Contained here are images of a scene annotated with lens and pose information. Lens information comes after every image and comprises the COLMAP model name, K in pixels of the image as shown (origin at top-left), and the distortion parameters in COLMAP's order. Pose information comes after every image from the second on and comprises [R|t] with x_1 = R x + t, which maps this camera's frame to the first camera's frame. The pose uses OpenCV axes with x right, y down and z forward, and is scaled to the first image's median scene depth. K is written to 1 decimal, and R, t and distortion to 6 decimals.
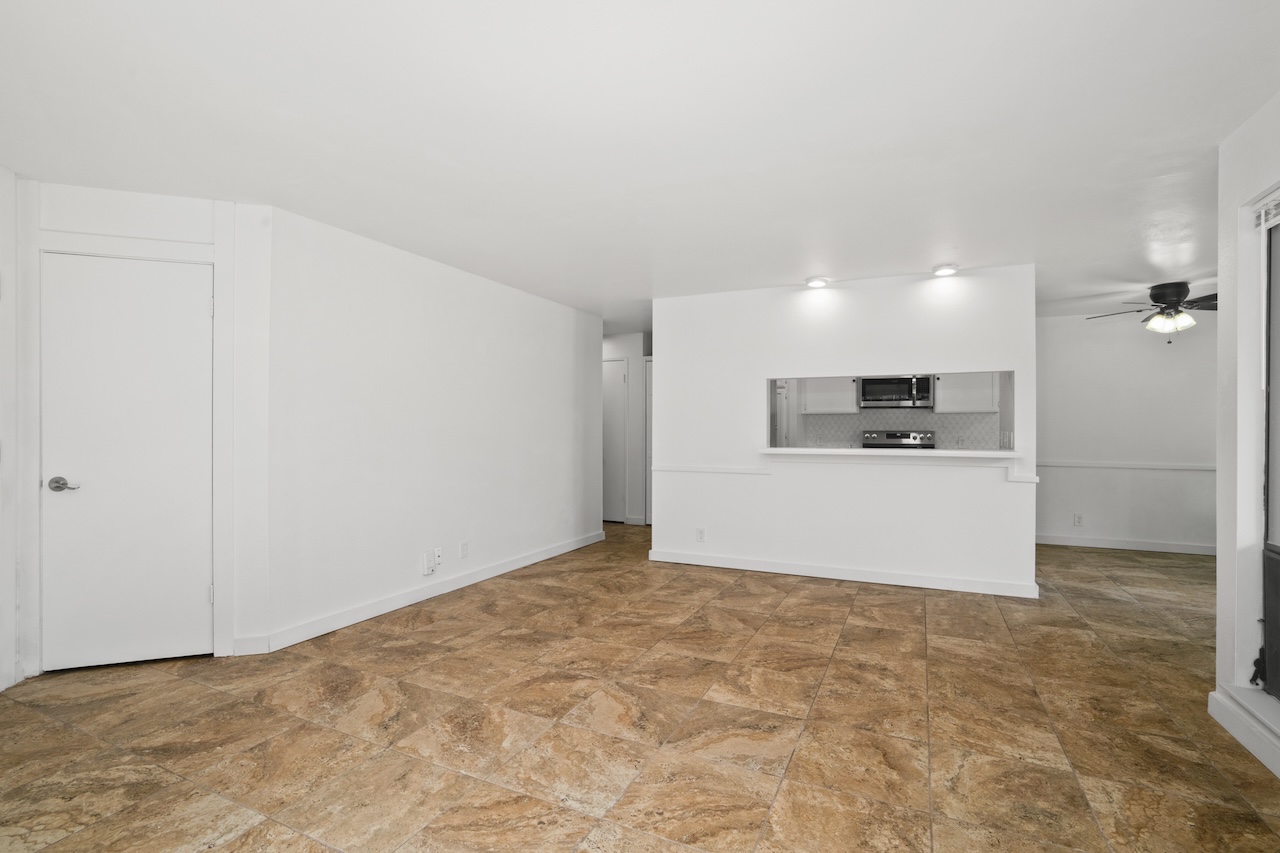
lens RADIAL K [[608.3, 0, 612.9], [0, 608.3, 420.0], [0, 0, 1]] dist [-0.046706, 0.020753]
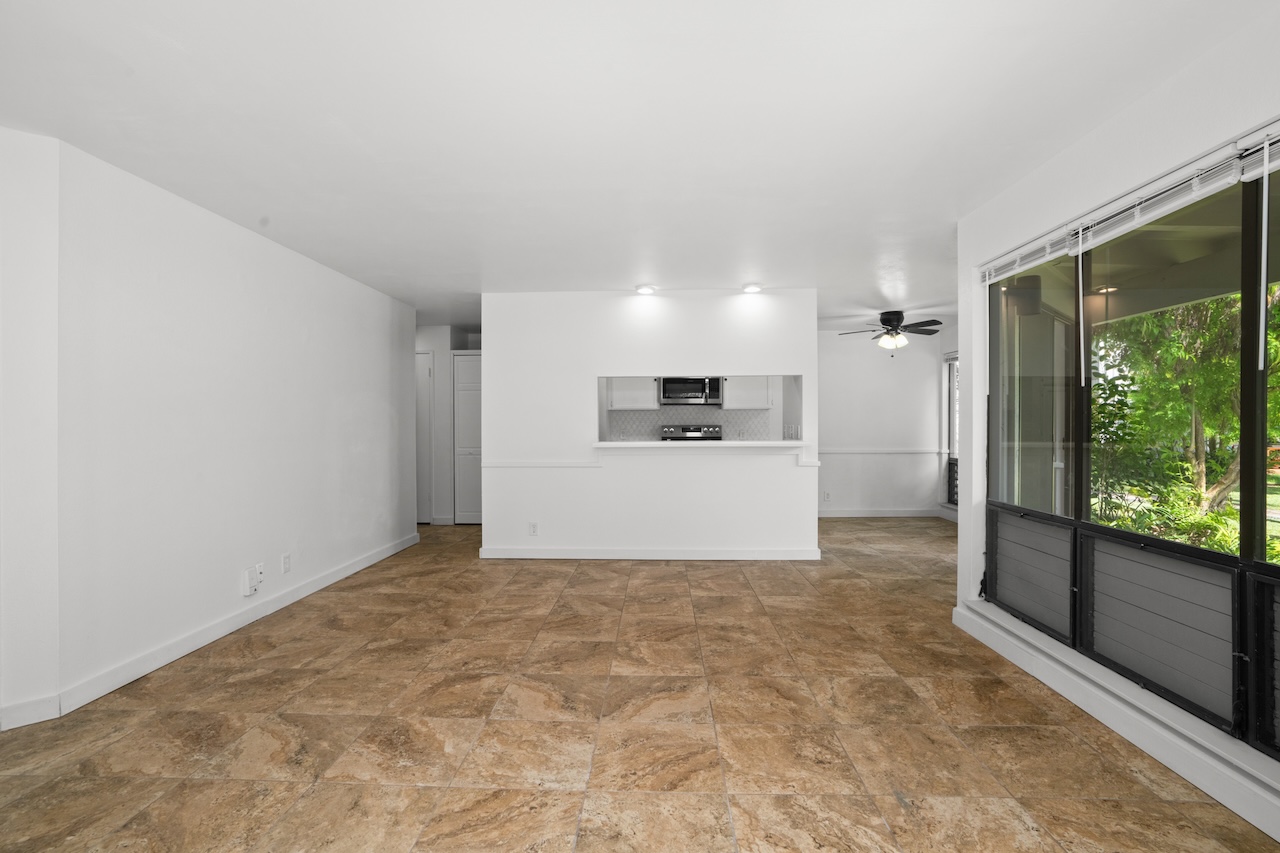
lens RADIAL K [[608.3, 0, 647.8], [0, 608.3, 417.9], [0, 0, 1]] dist [-0.046706, 0.020753]
pose [[0.914928, -0.001993, 0.403613, -0.188590], [0.000536, 0.999993, 0.003723, 0.000194], [-0.403618, -0.003190, 0.914922, -0.008925]]
